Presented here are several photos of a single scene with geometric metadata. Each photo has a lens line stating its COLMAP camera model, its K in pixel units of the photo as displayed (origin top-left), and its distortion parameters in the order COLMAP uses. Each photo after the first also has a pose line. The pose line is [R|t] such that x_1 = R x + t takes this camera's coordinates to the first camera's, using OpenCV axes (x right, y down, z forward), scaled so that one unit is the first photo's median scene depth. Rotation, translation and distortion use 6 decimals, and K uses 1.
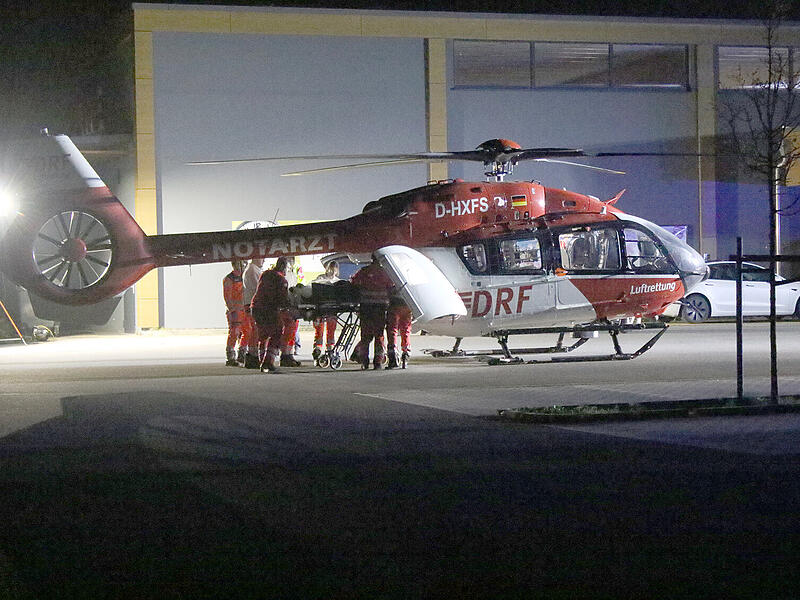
lens RADIAL K [[1806.1, 0, 400.0], [0, 1806.1, 300.0], [0, 0, 1]] dist [0.033081, 0.028634]
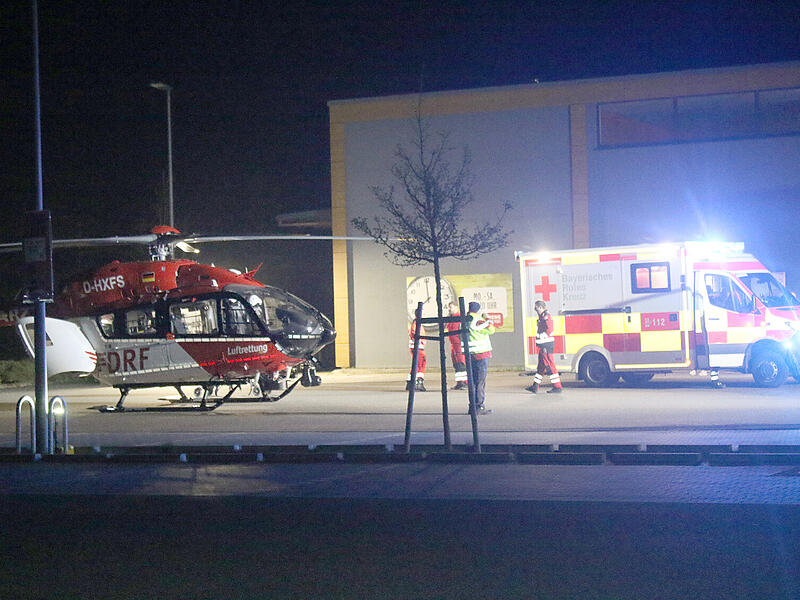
lens RADIAL K [[1680.0, 0, 400.0], [0, 1680.0, 300.0], [0, 0, 1]] dist [-0.053767, -0.105247]
pose [[0.744929, -0.009748, -0.667072, 0.954000], [0.005494, 0.999949, -0.008477, -0.029482], [0.667121, 0.002649, 0.744945, 0.274799]]
